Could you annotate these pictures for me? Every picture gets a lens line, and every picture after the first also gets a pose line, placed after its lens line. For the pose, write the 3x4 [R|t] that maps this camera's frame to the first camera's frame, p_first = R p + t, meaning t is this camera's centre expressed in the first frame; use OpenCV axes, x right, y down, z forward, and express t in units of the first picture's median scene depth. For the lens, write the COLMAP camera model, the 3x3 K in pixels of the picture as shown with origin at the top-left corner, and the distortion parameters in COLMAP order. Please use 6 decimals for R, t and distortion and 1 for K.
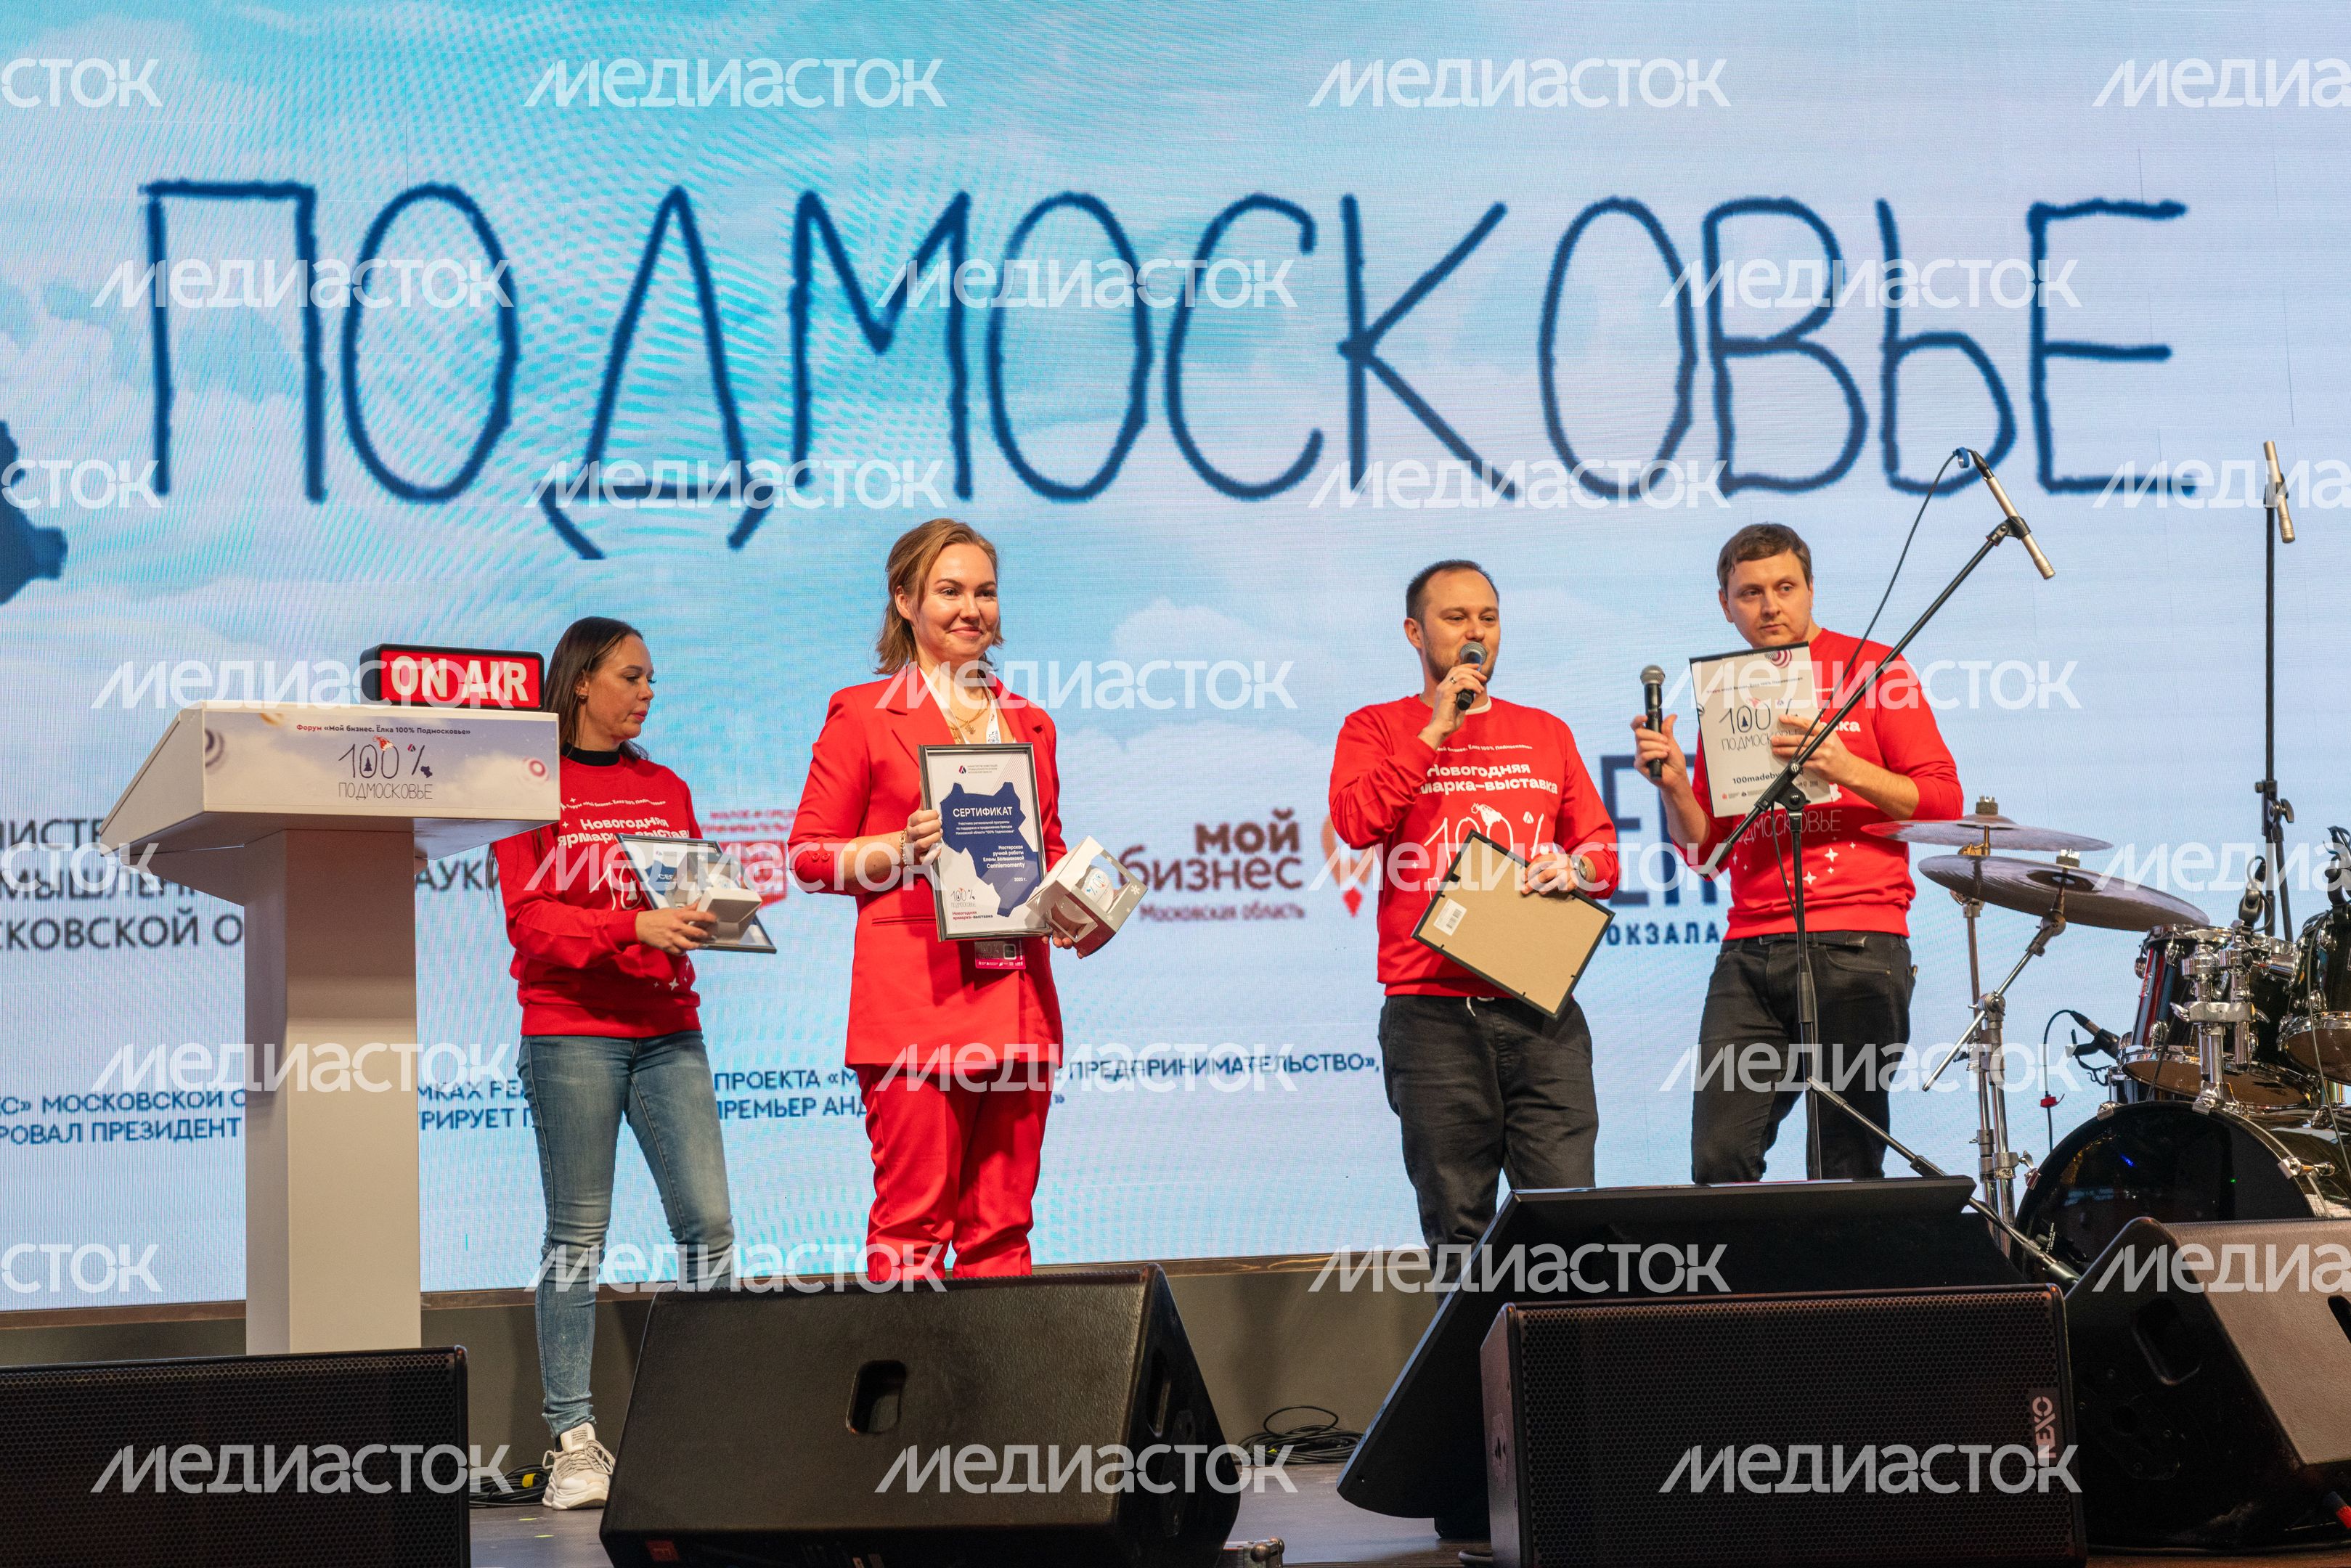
lens RADIAL K [[3980.1, 0, 1101.5], [0, 3980.1, 792.3], [0, 0, 1]] dist [0.073089, 0.000000]
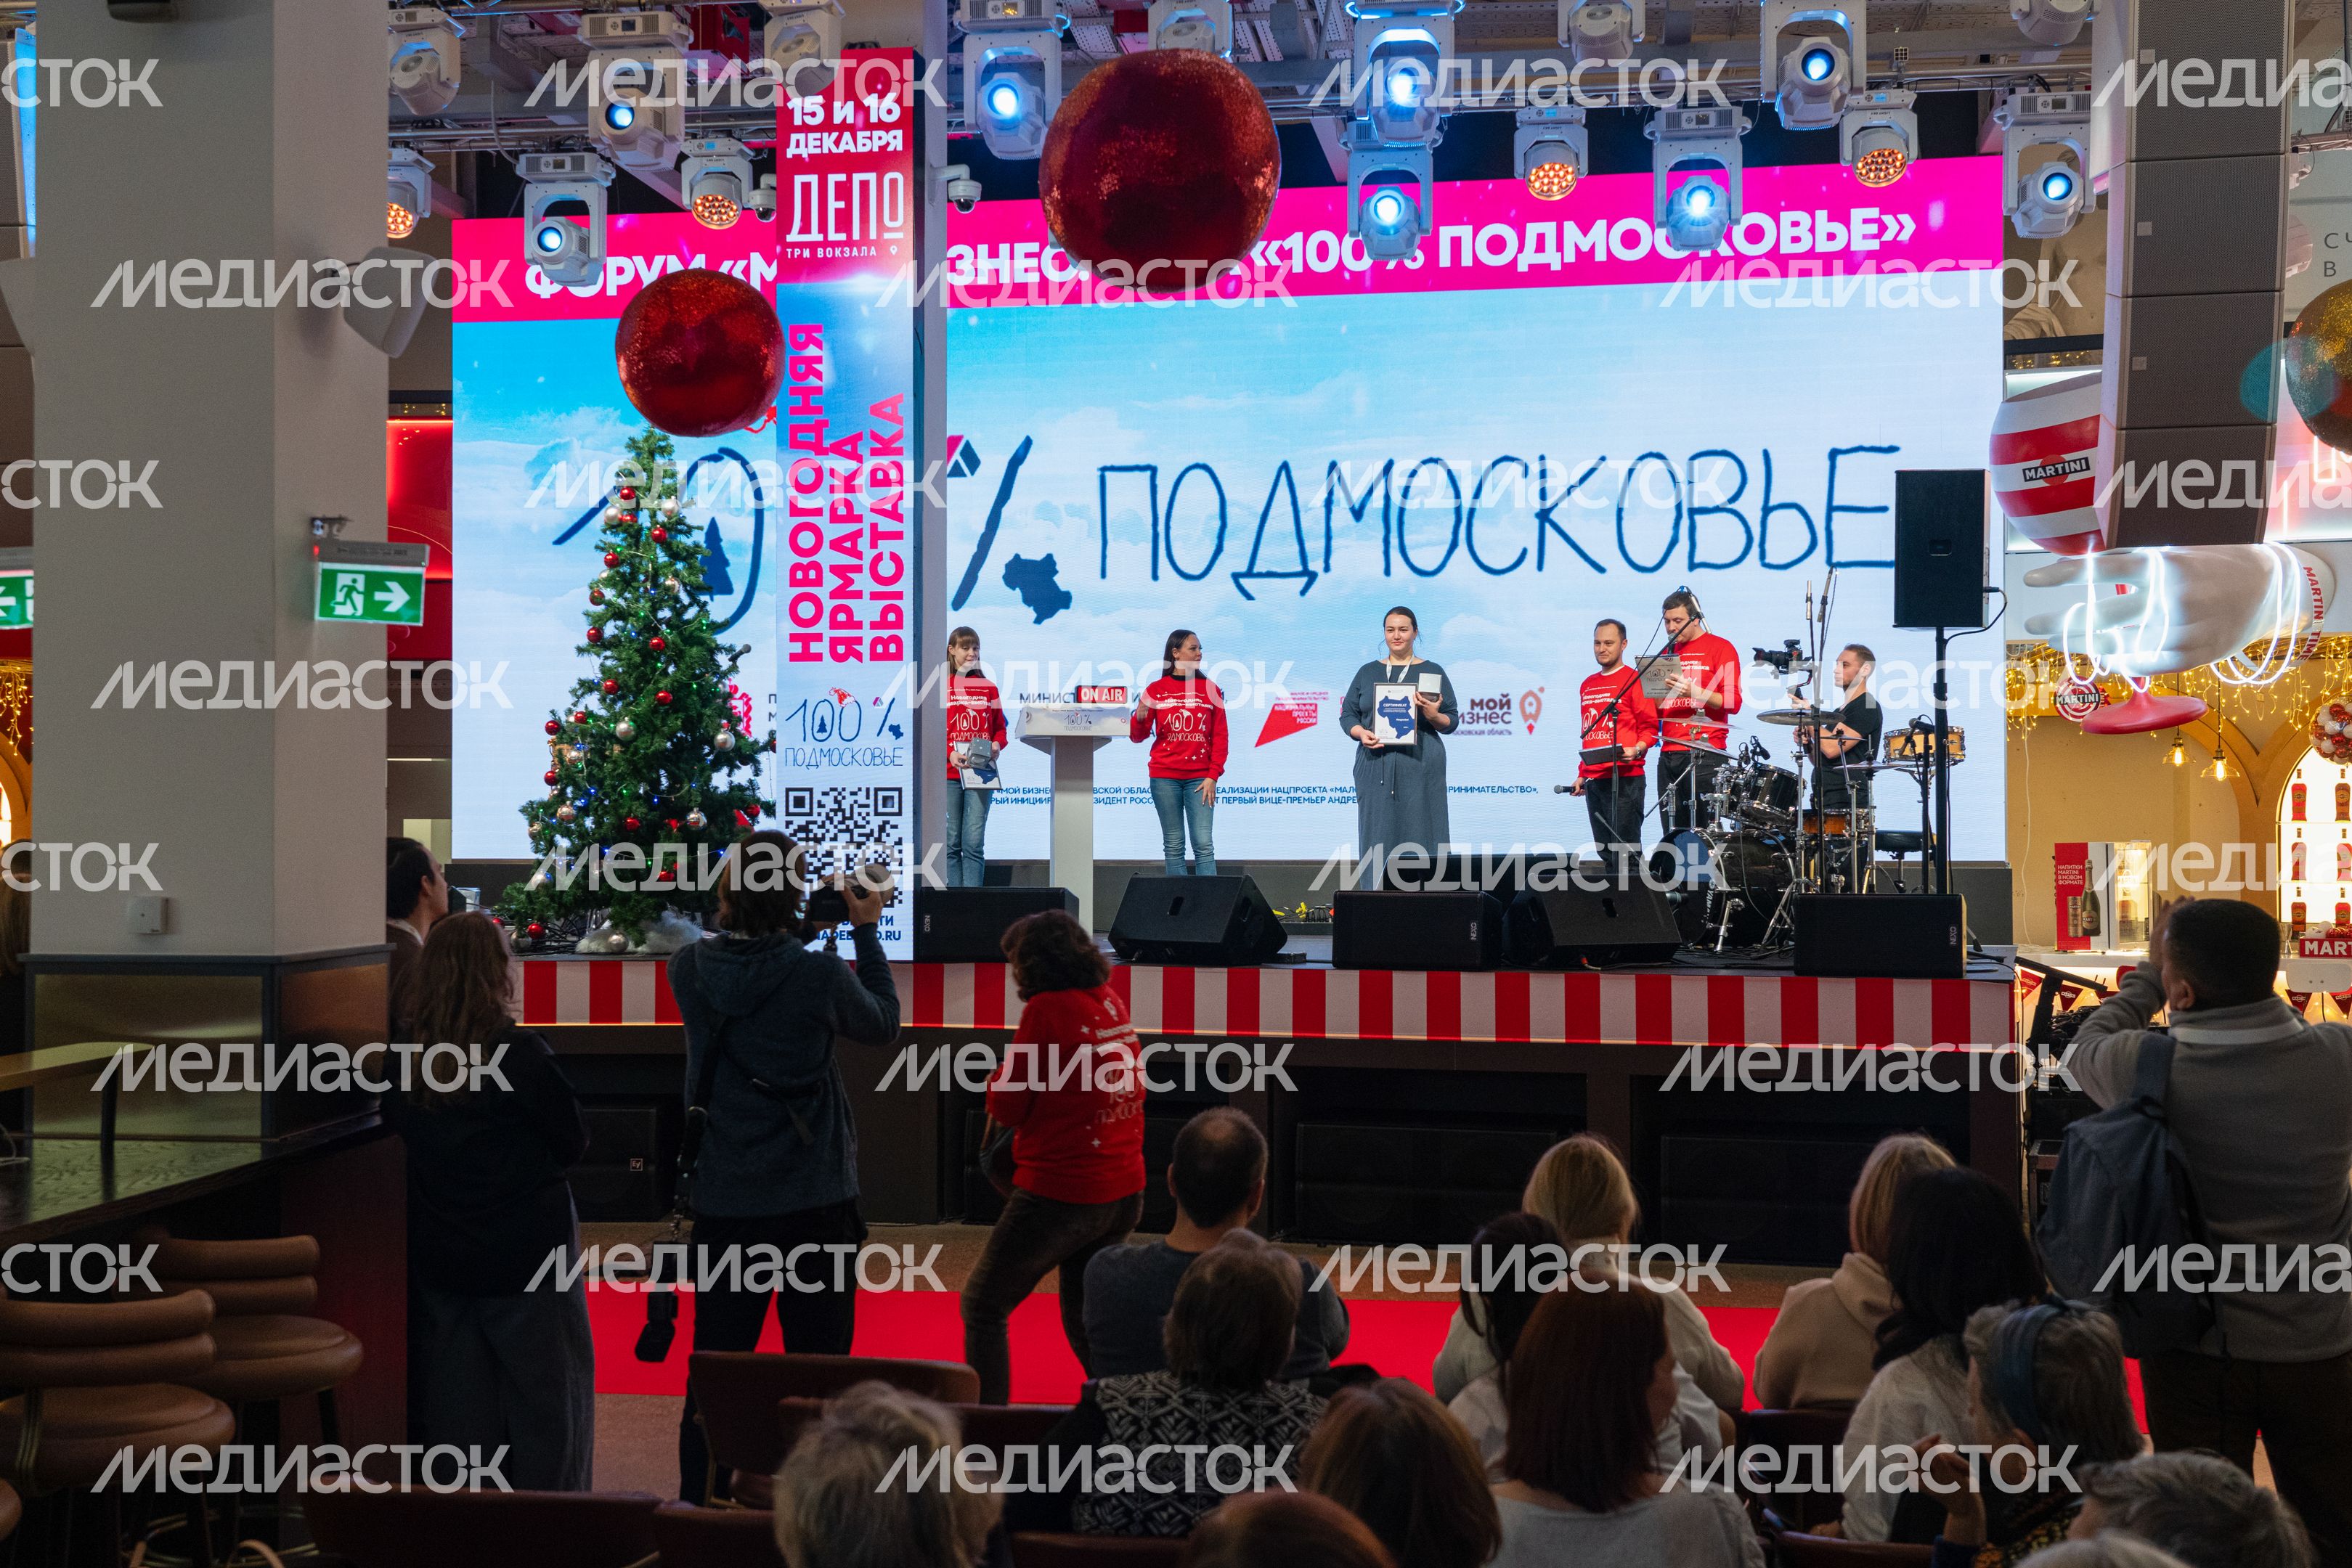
lens RADIAL K [[2686.8, 0, 1132.5], [0, 2686.8, 785.9], [0, 0, 1]] dist [0.043363, 0.000000]
pose [[0.932800, 0.035794, -0.358613, 0.472941], [0.006314, 0.993280, 0.115565, -0.147444], [0.360339, -0.110063, 0.926305, -0.779715]]
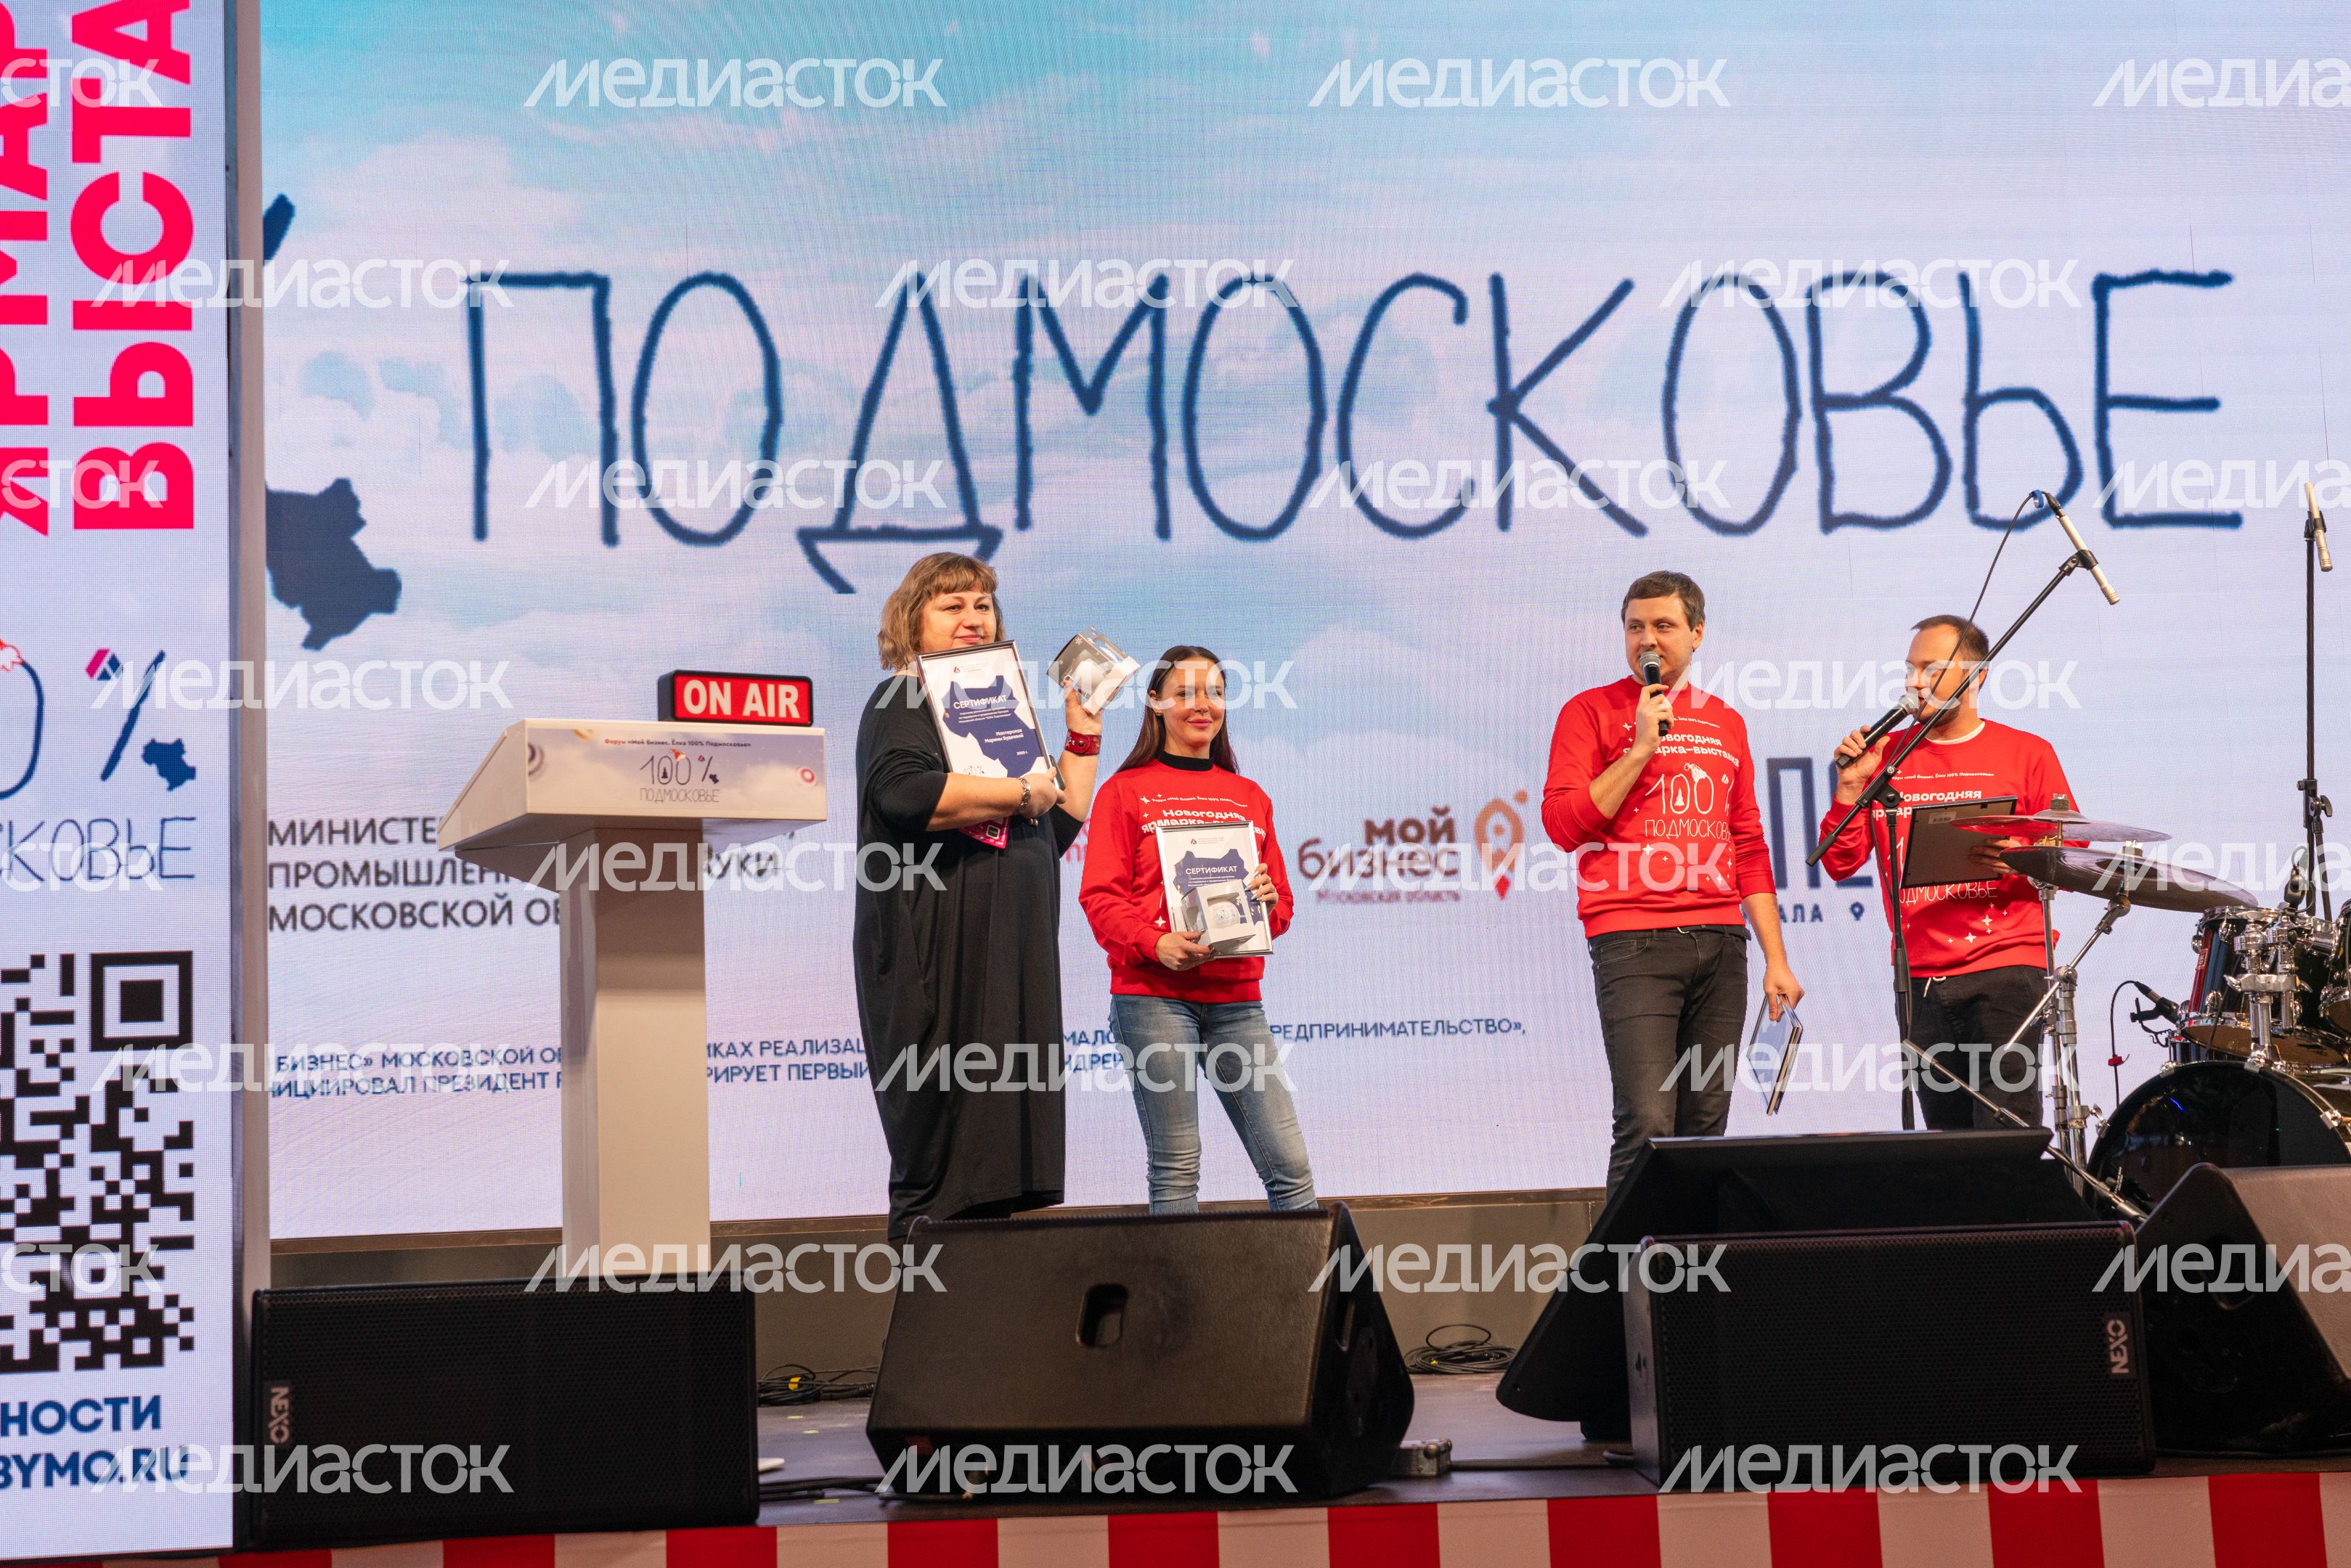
lens RADIAL K [[3461.7, 0, 1110.1], [0, 3461.7, 782.9], [0, 0, 1]] dist [0.057245, 0.000000]
pose [[0.998950, -0.002882, -0.045724, -0.004321], [0.002827, 0.999995, -0.001274, -0.001564], [0.045727, 0.001144, 0.998953, -0.007356]]
